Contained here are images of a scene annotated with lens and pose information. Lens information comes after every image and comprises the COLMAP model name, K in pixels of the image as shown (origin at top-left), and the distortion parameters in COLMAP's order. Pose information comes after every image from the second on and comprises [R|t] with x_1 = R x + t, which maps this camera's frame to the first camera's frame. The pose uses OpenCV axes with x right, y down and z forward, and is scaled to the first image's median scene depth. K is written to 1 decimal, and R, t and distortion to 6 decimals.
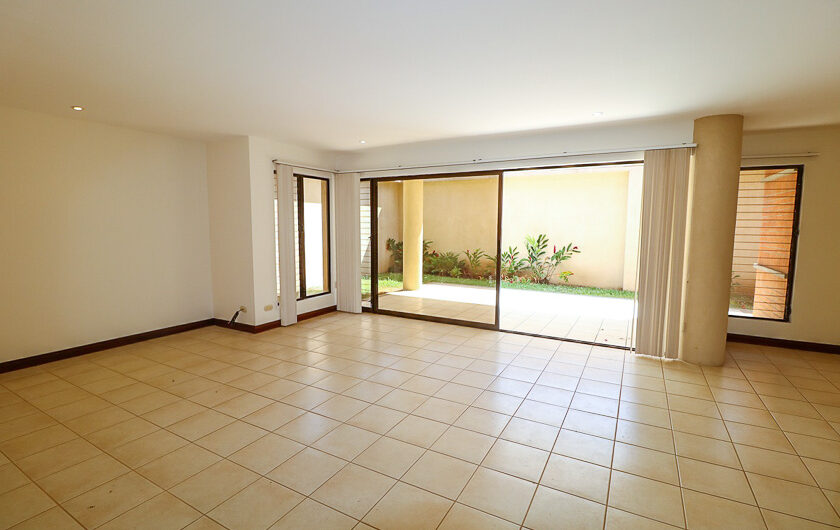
lens RADIAL K [[388.4, 0, 427.2], [0, 388.4, 262.4], [0, 0, 1]] dist [-0.004618, -0.009711]
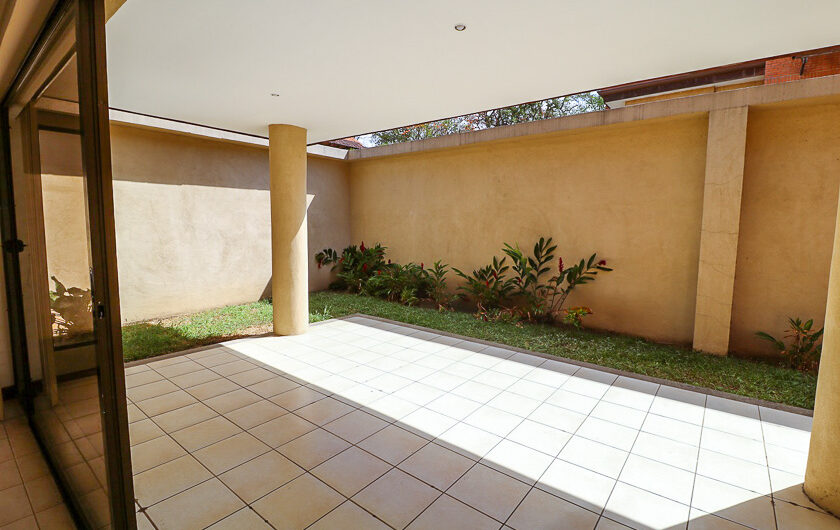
lens RADIAL K [[394.9, 0, 411.1], [0, 394.9, 260.6], [0, 0, 1]] dist [-0.023674, -0.000427]
pose [[0.981982, 0.019897, -0.187922, 0.355172], [-0.020989, 0.999772, -0.003819, -0.053301], [0.187803, 0.007695, 0.982176, 0.643495]]
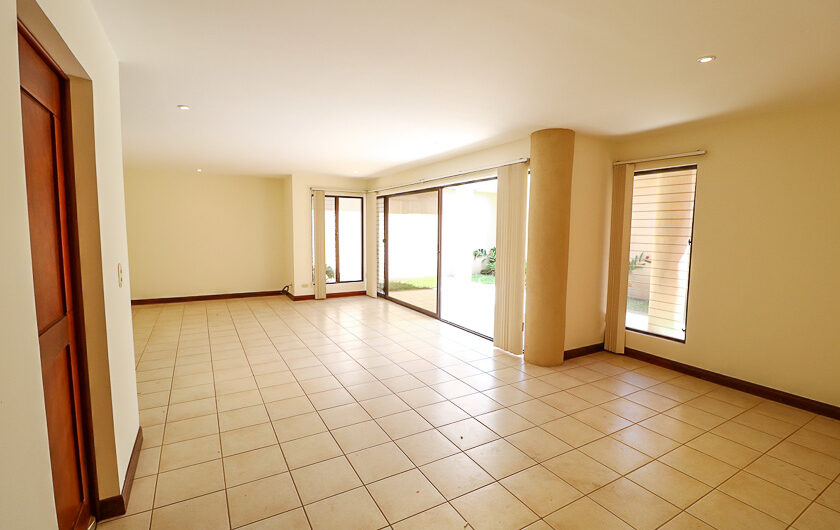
lens RADIAL K [[388.4, 0, 427.2], [0, 388.4, 262.4], [0, 0, 1]] dist [-0.004618, -0.009711]
pose [[0.860568, 0.046304, -0.507226, 0.647113], [-0.053802, 0.998552, -0.000125, 0.001378], [0.506486, 0.027397, 0.861813, -0.054552]]
